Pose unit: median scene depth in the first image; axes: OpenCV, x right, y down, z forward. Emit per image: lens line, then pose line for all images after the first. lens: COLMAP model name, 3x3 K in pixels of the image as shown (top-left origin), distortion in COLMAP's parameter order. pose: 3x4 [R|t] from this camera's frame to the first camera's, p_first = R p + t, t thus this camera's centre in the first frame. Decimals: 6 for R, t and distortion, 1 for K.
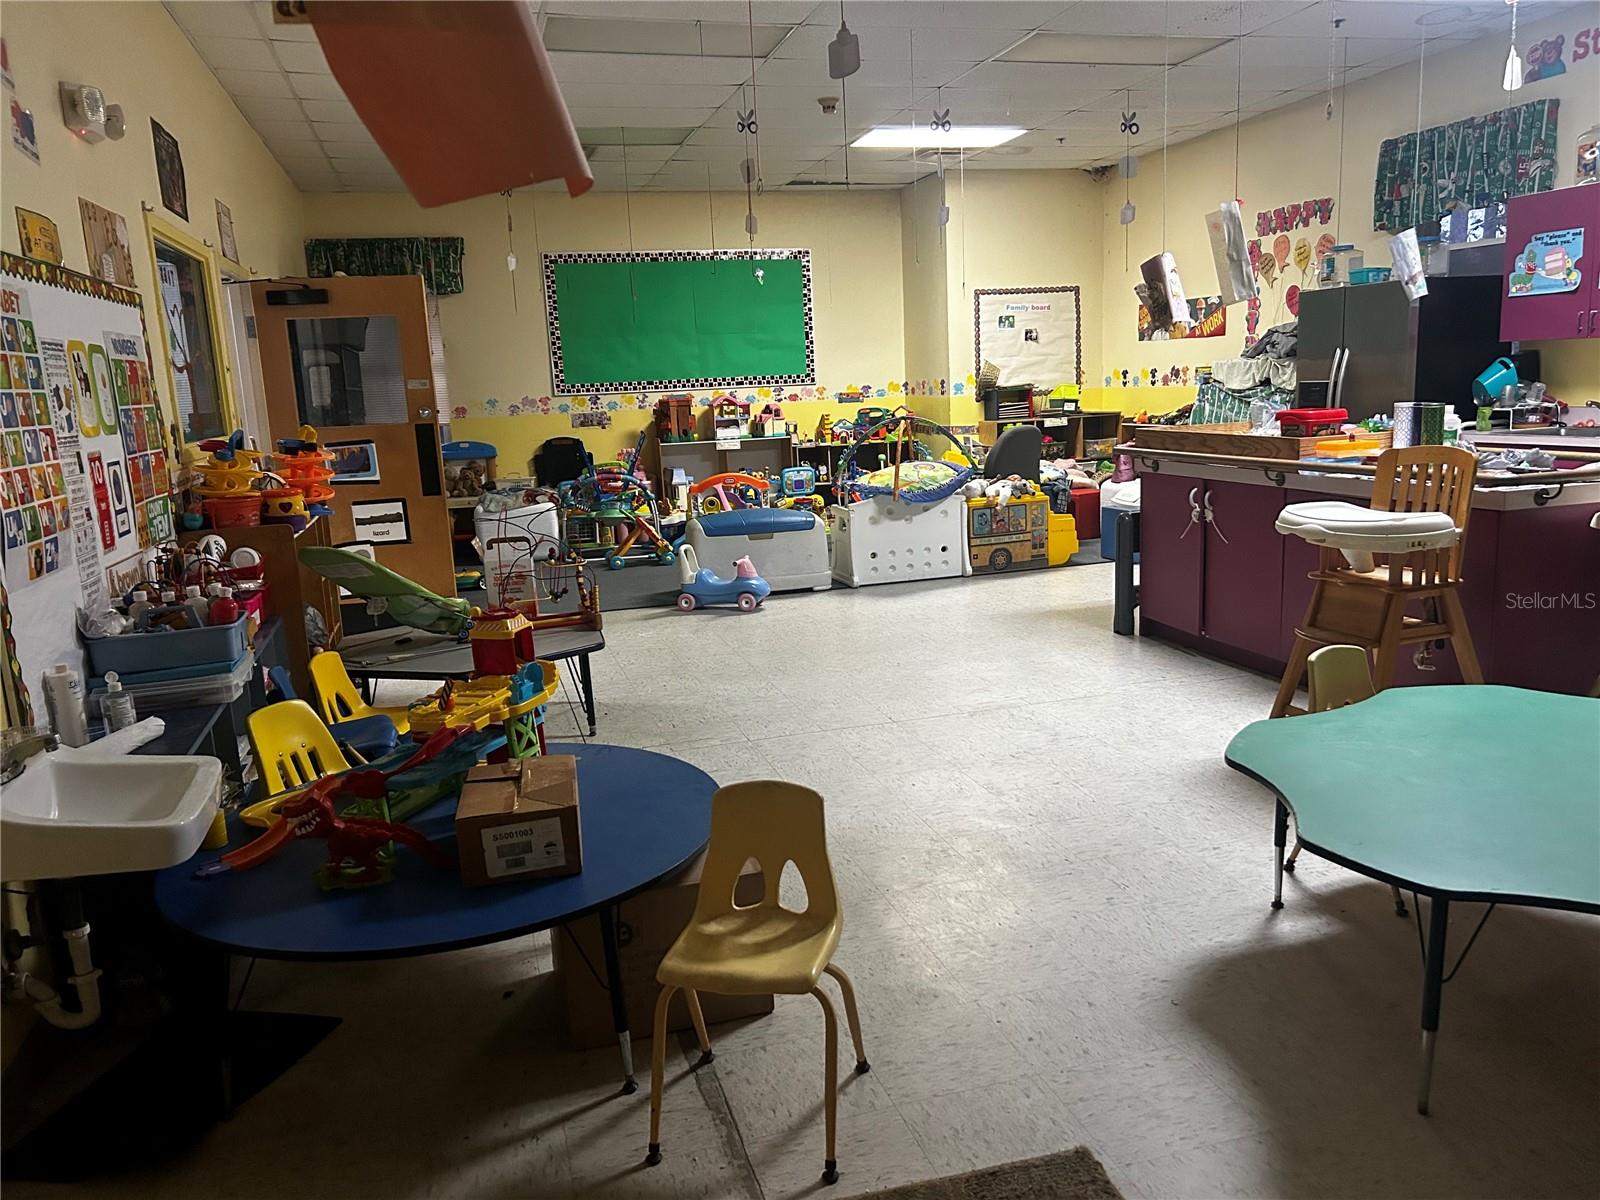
lens RADIAL K [[1202.9, 0, 807.1], [0, 1202.9, 603.3], [0, 0, 1]] dist [-0.011315, -0.017636]
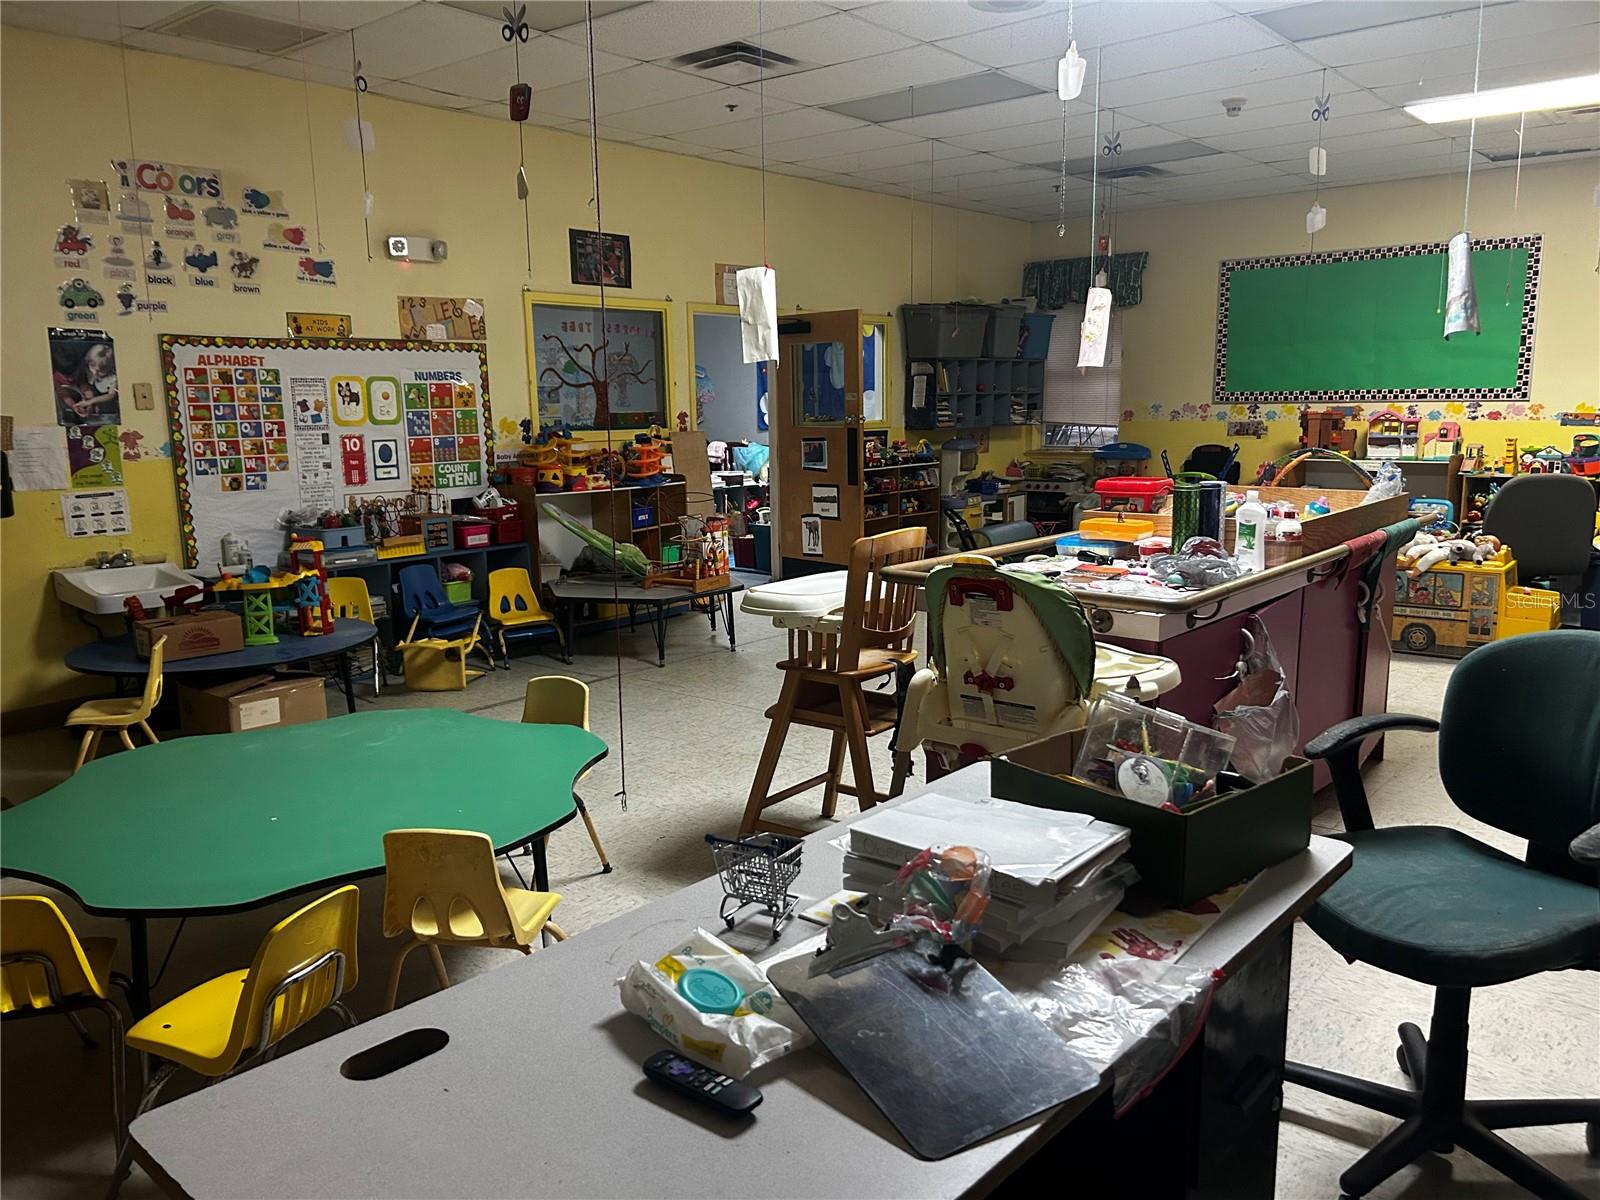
lens RADIAL K [[1202.9, 0, 807.5], [0, 1202.9, 603.8], [0, 0, 1]] dist [-0.011315, -0.017636]
pose [[0.517313, 0.178354, -0.837005, 0.482628], [-0.159605, 0.980989, 0.110391, -0.064211], [0.840781, 0.076483, 0.535945, 0.187667]]
